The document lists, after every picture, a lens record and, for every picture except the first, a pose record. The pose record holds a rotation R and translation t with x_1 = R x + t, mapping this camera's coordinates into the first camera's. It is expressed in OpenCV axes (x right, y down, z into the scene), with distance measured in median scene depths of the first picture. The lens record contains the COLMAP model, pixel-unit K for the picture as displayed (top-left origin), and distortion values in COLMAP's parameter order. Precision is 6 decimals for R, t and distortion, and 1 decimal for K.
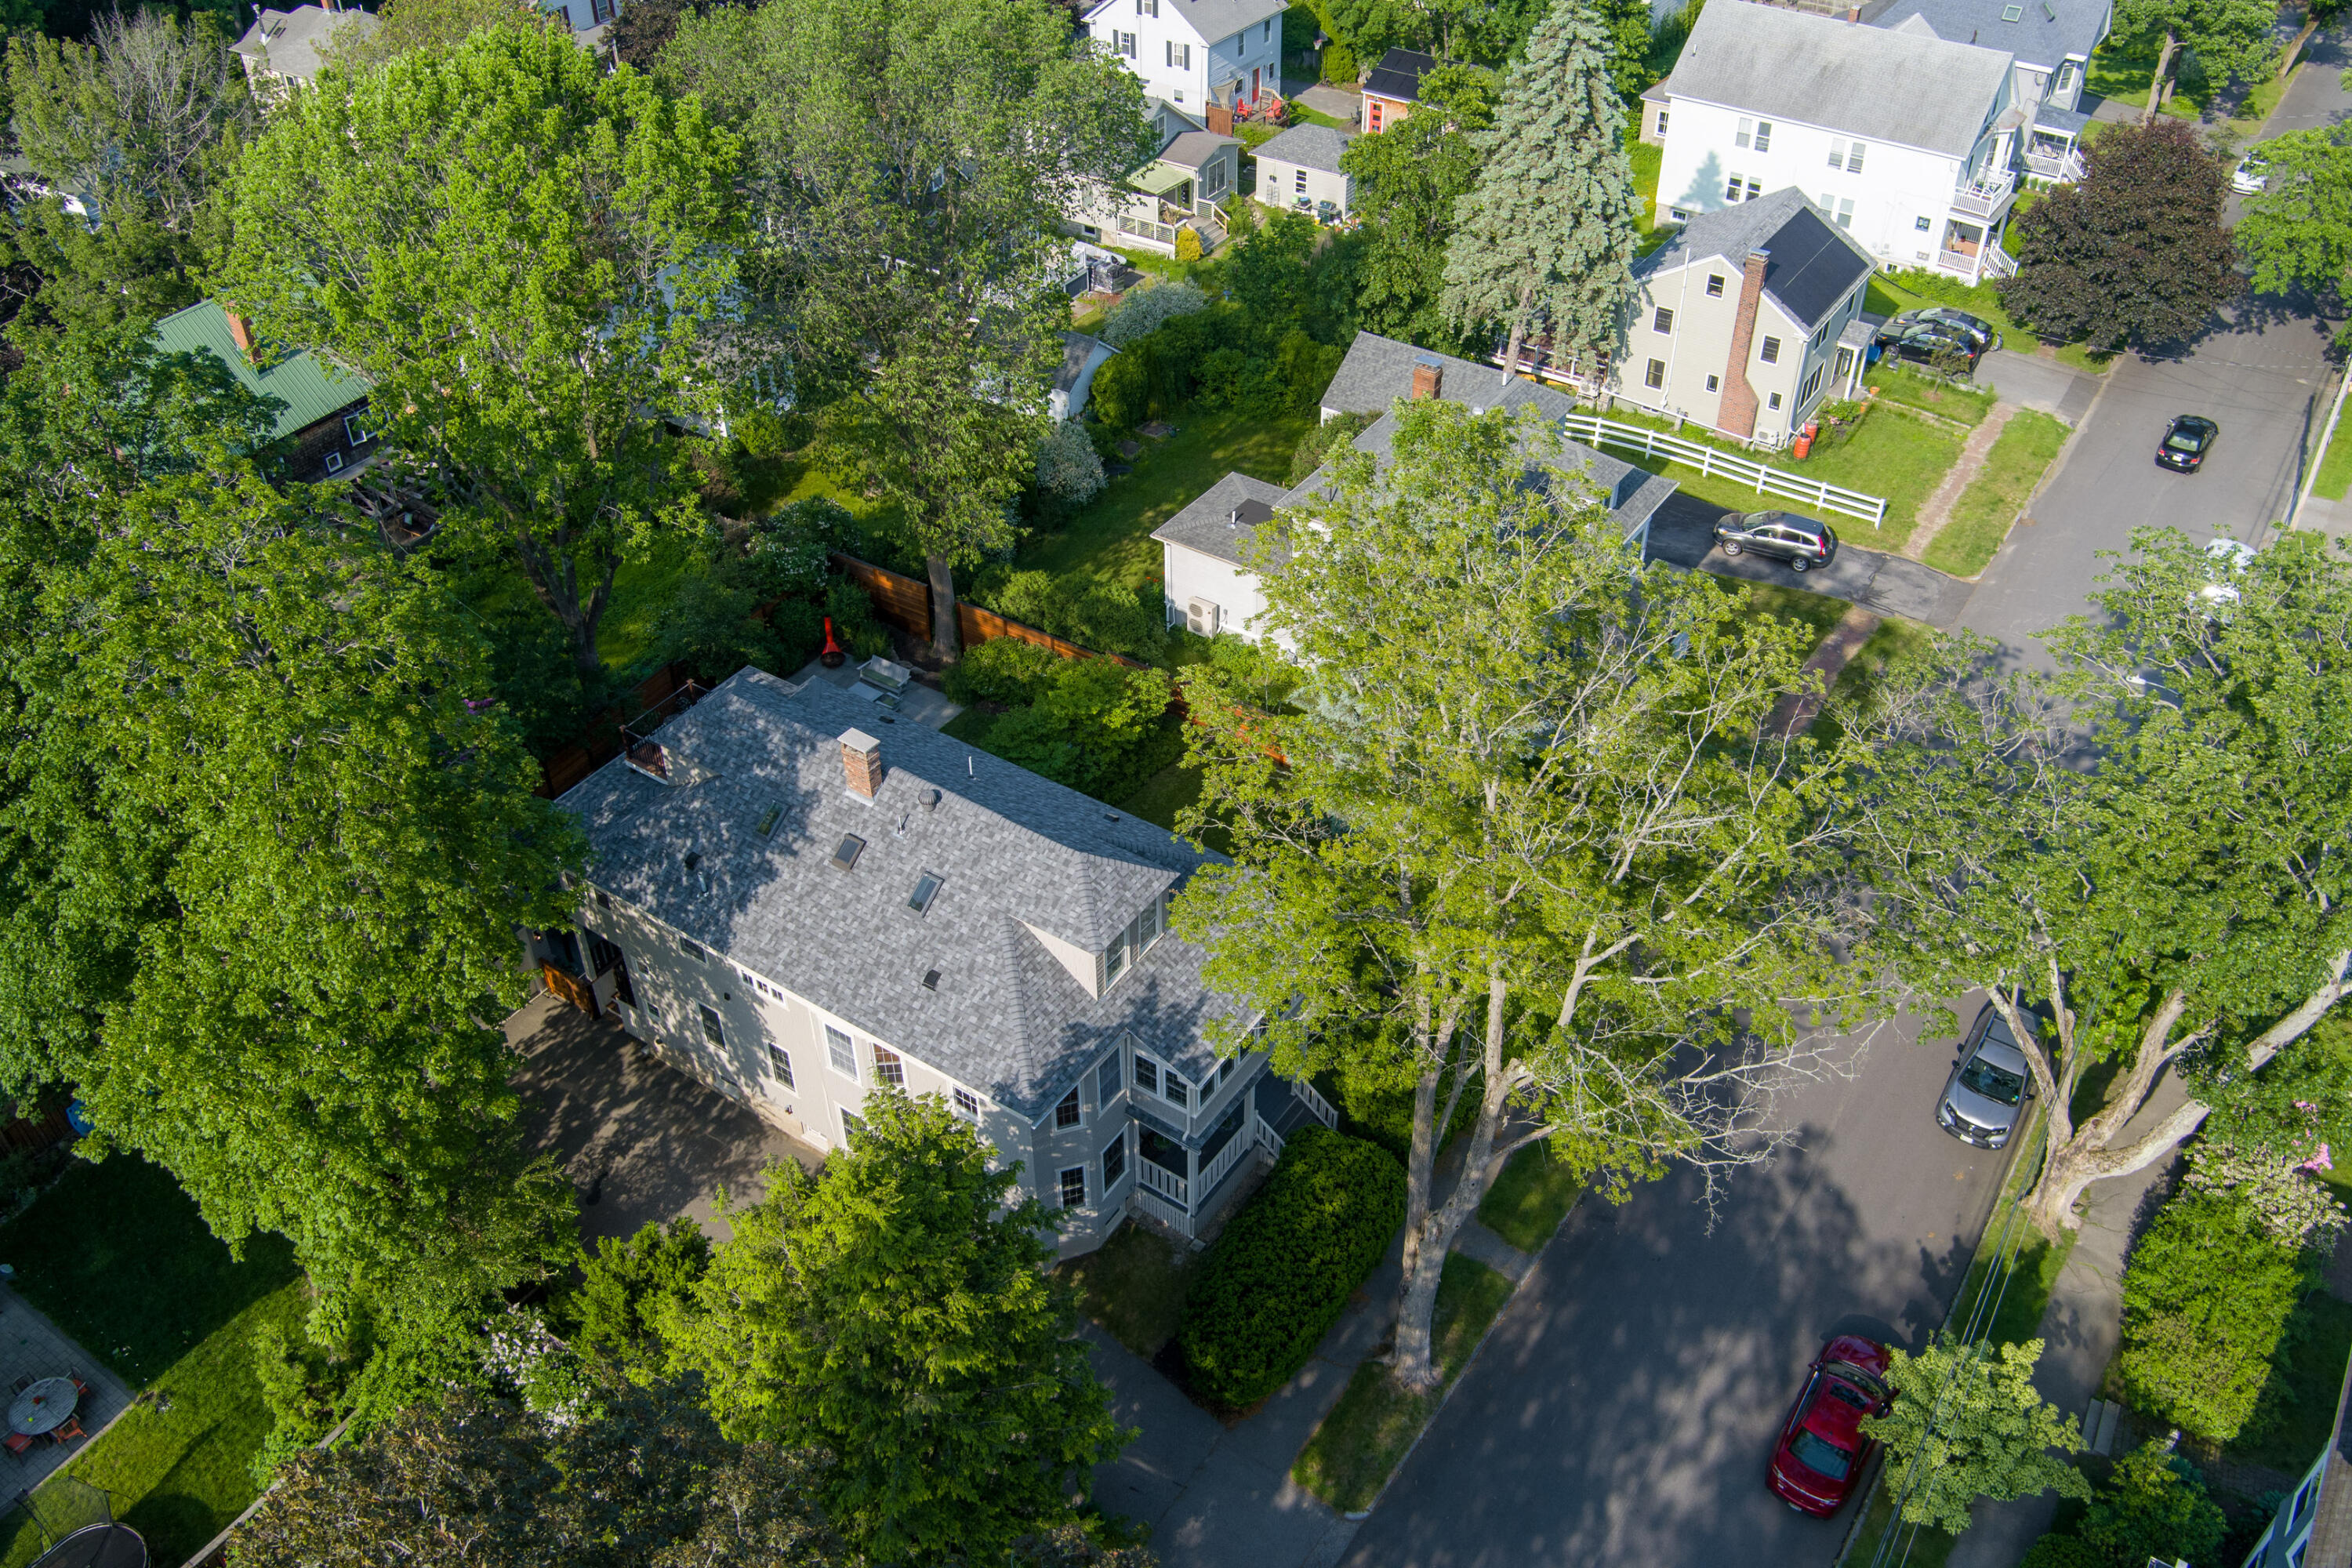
lens RADIAL K [[1876.3, 0, 1166.2], [0, 1876.3, 797.4], [0, 0, 1]] dist [-0.075424, -0.002969]
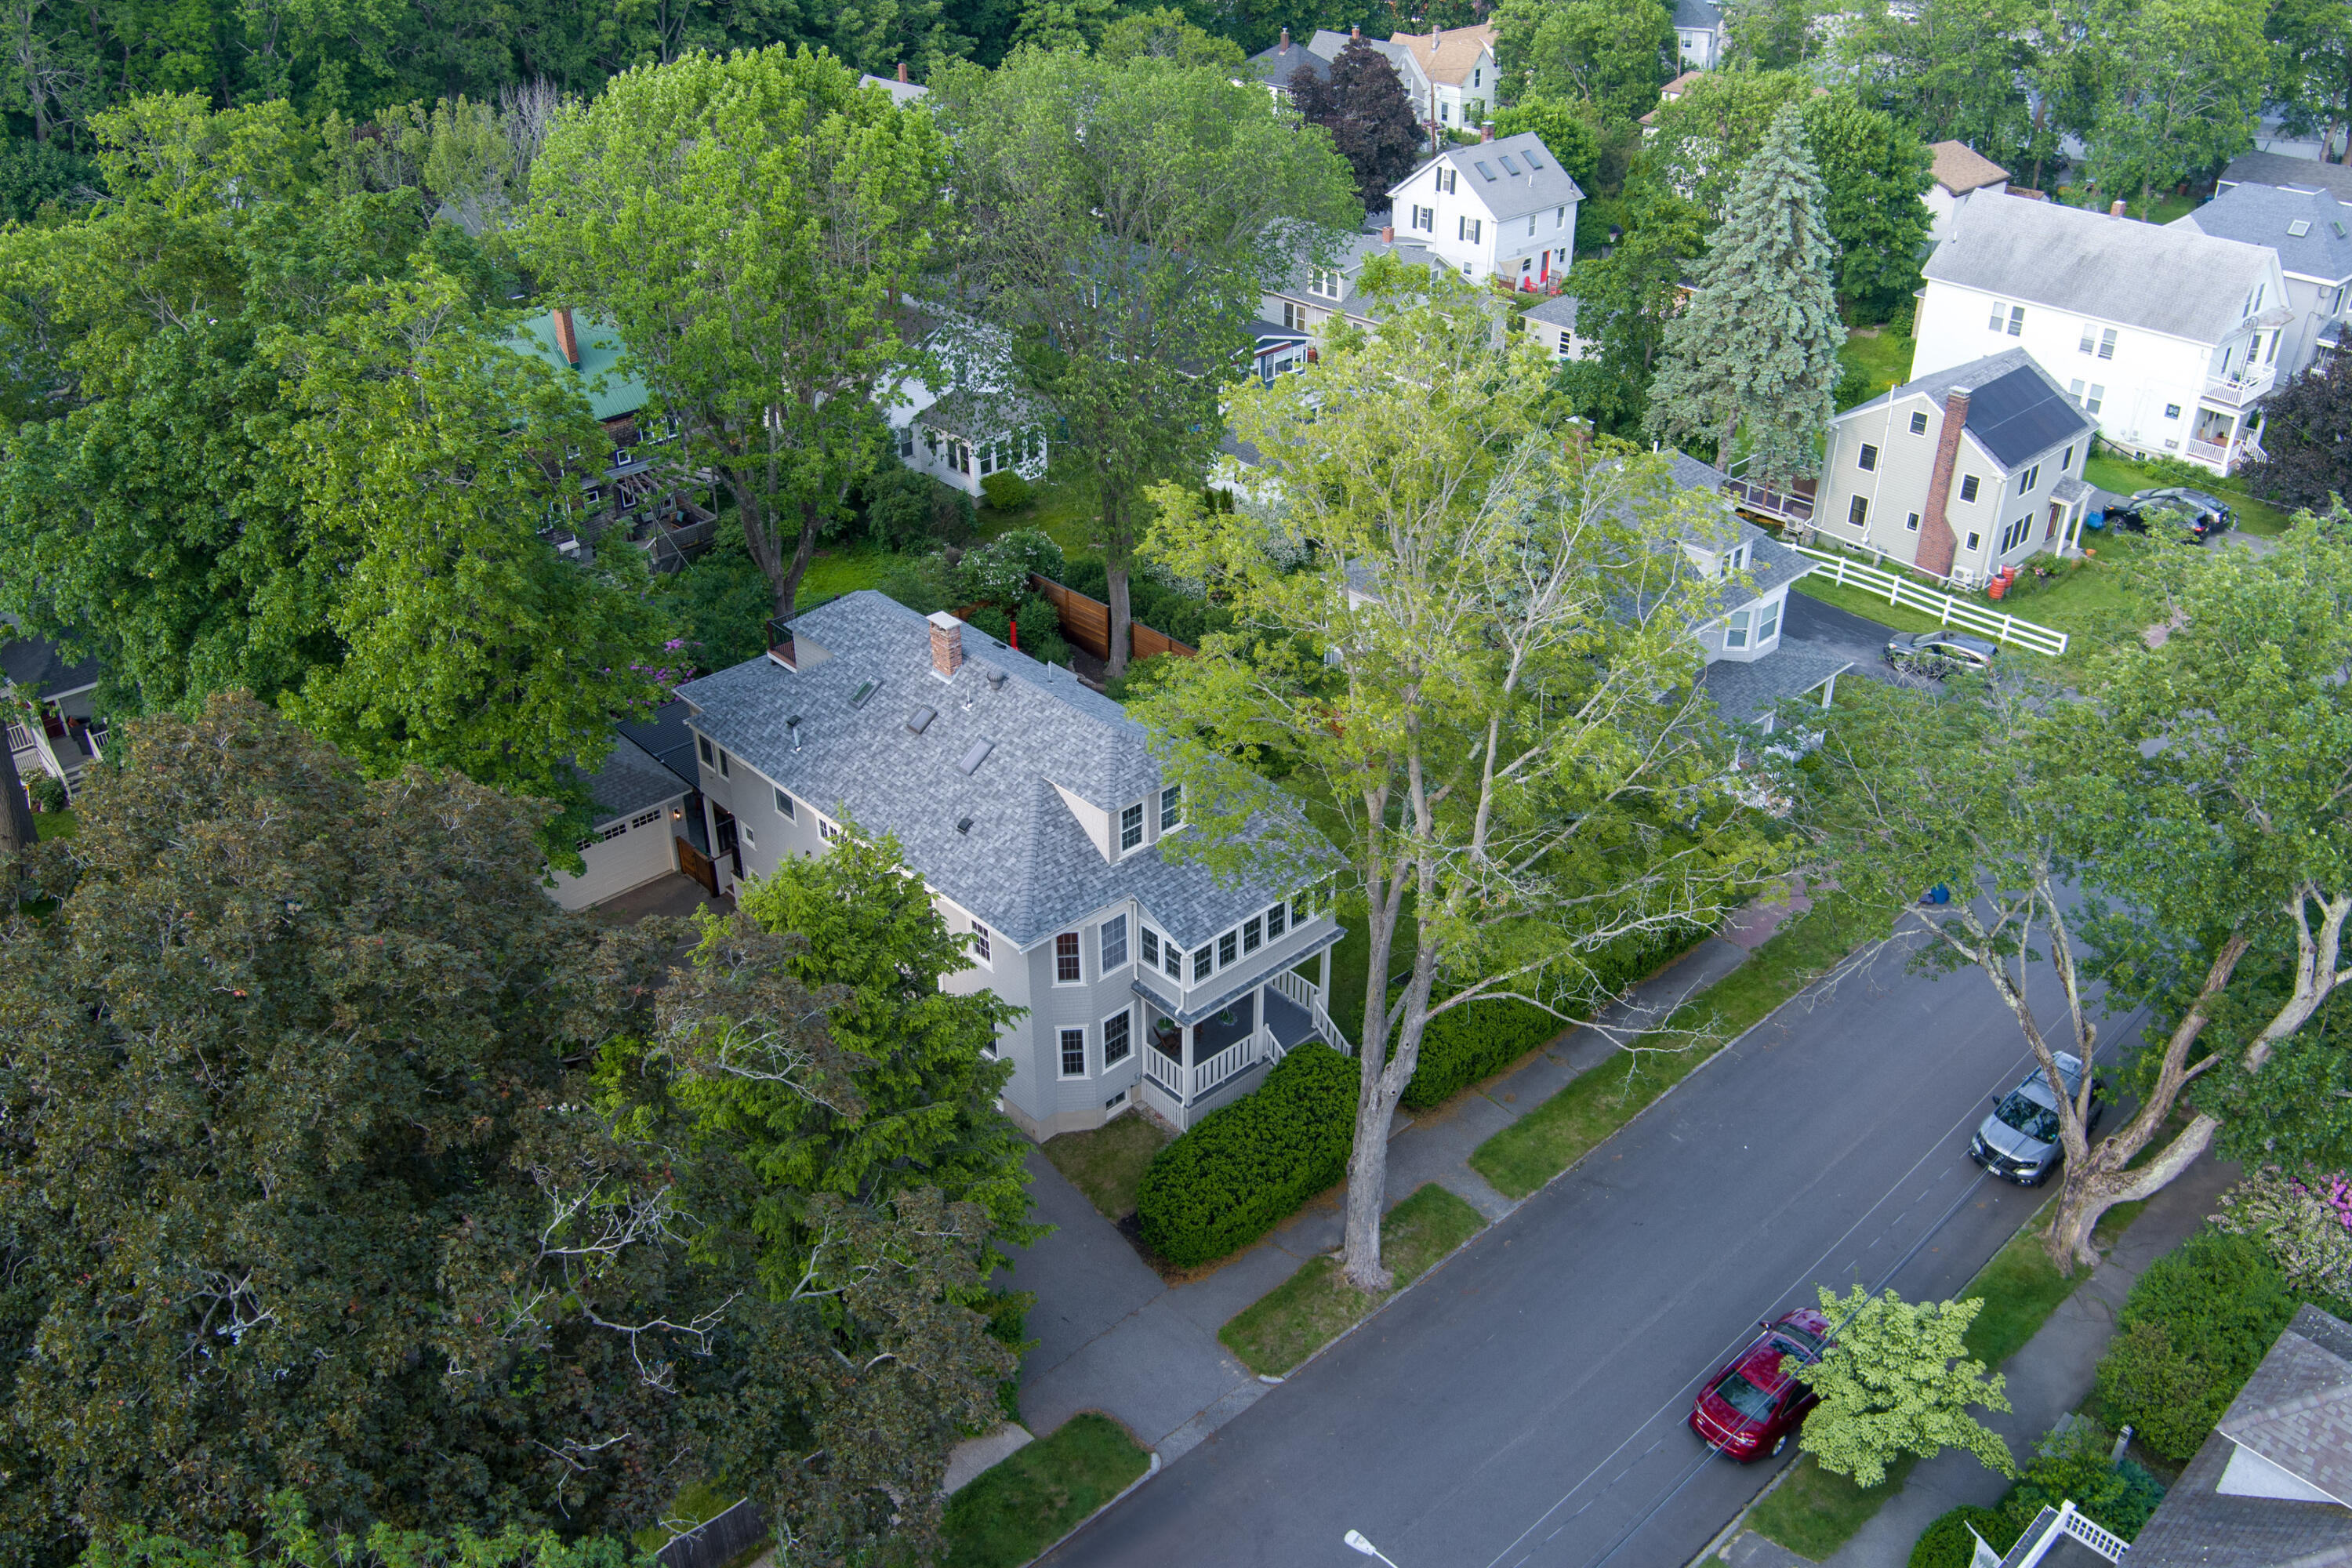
lens RADIAL K [[1883.5, 0, 1176.0], [0, 1883.5, 784.0], [0, 0, 1]] dist [-0.078534, 0.010411]
pose [[0.975773, 0.115036, -0.186101, 0.115292], [-0.141380, 0.980696, -0.135083, 0.119431], [0.166969, 0.158121, 0.973200, -0.032357]]
